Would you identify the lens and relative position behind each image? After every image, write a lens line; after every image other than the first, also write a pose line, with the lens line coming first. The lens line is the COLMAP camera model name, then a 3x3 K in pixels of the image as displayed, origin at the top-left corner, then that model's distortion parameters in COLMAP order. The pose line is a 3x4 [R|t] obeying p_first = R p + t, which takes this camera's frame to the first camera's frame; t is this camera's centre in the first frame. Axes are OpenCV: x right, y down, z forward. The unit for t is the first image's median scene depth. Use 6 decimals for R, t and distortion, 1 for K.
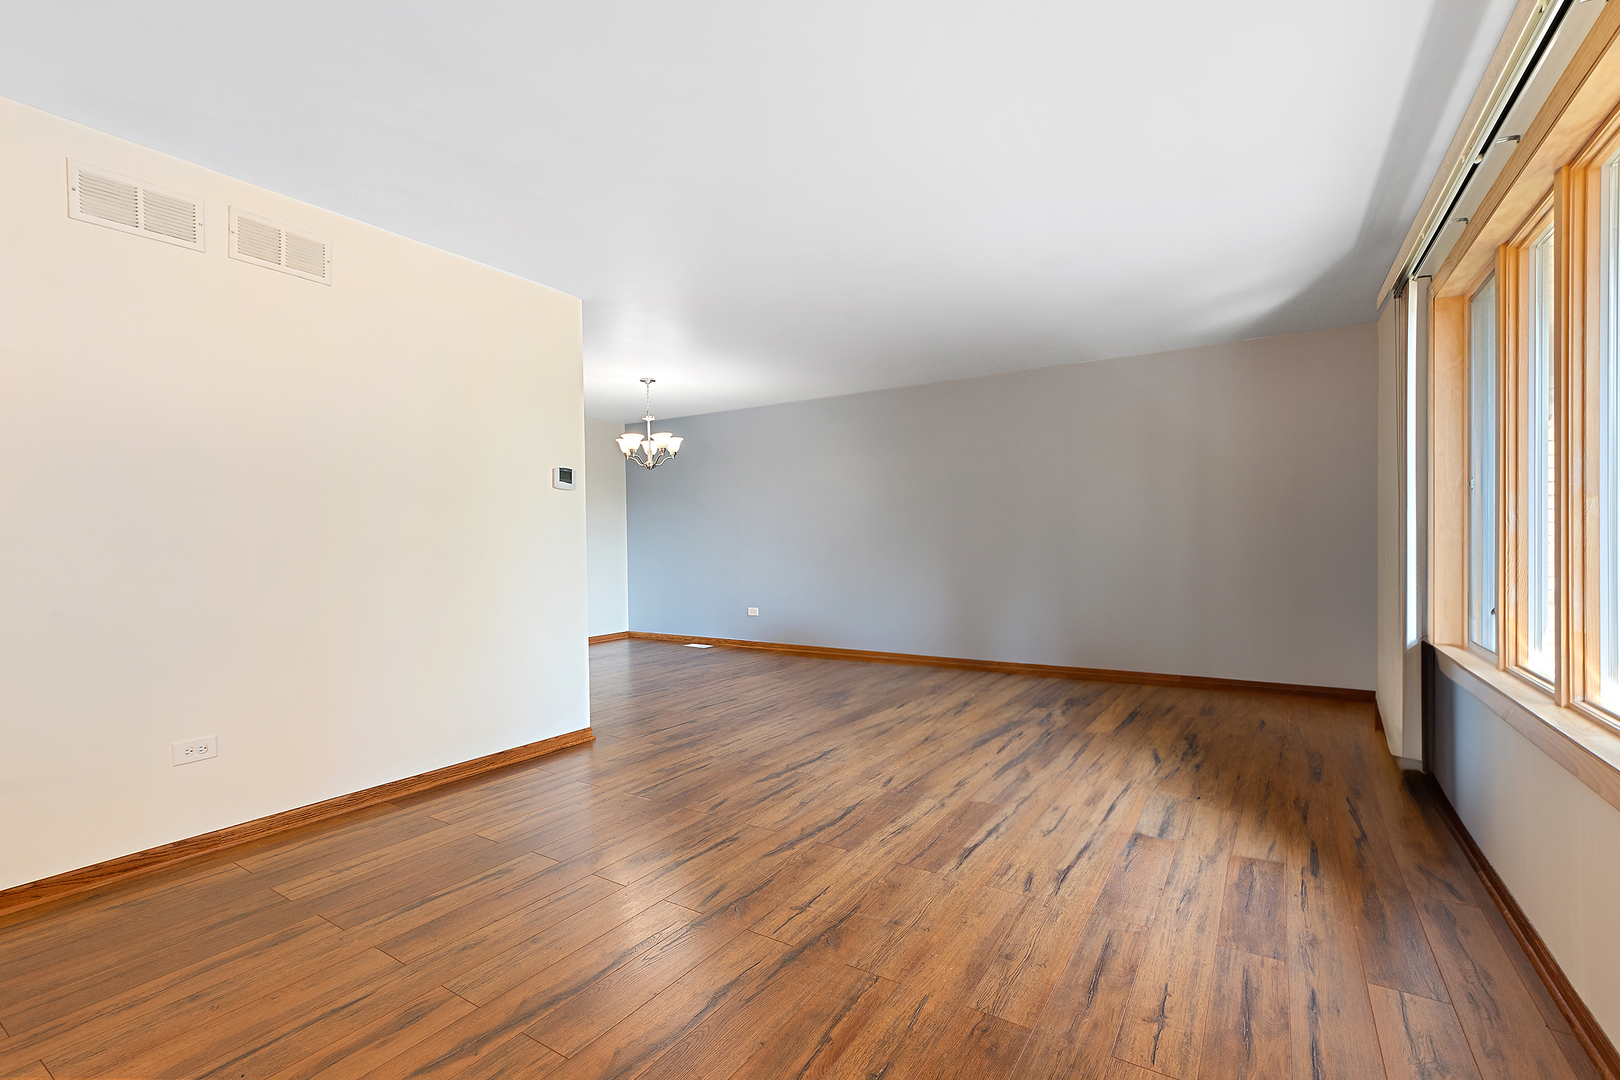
lens RADIAL K [[728.7, 0, 809.6], [0, 728.7, 543.2], [0, 0, 1]] dist [0.004999, -0.002210]
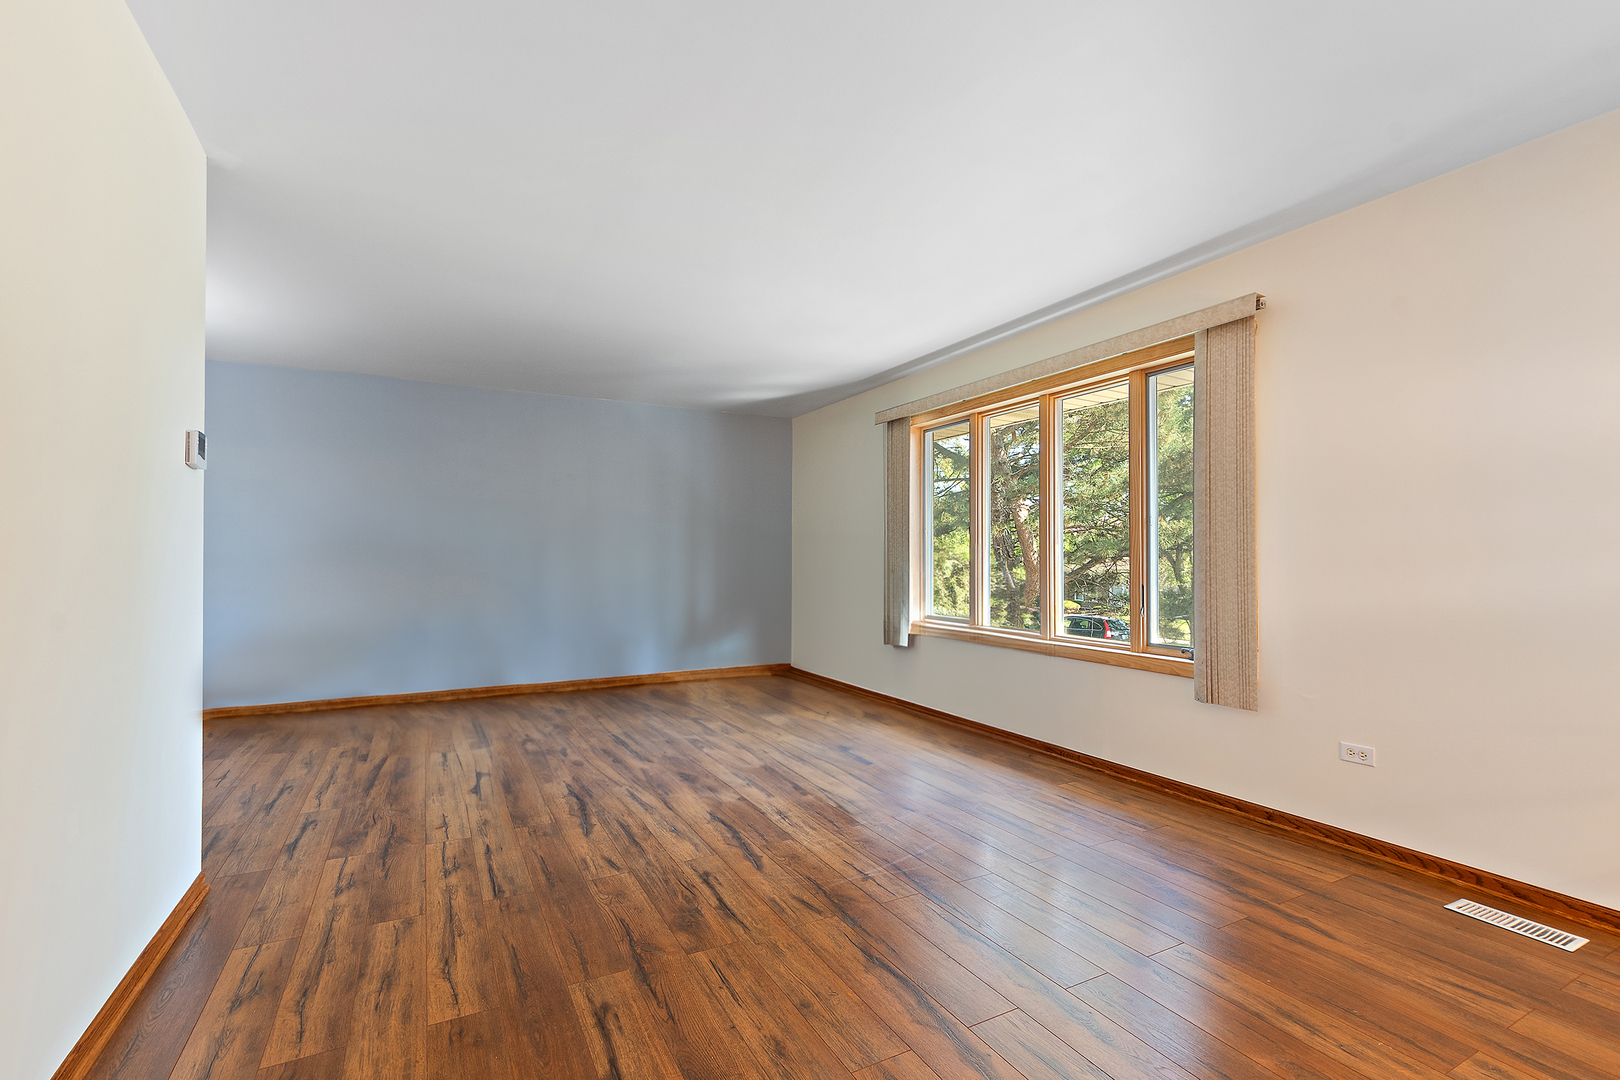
lens RADIAL K [[728.7, 0, 818.1], [0, 728.7, 549.9], [0, 0, 1]] dist [0.004999, -0.002210]
pose [[0.492398, 0.012805, 0.870276, -0.790568], [0.002581, 0.999866, -0.016172, 0.002074], [-0.870367, 0.010209, 0.492298, 0.372756]]
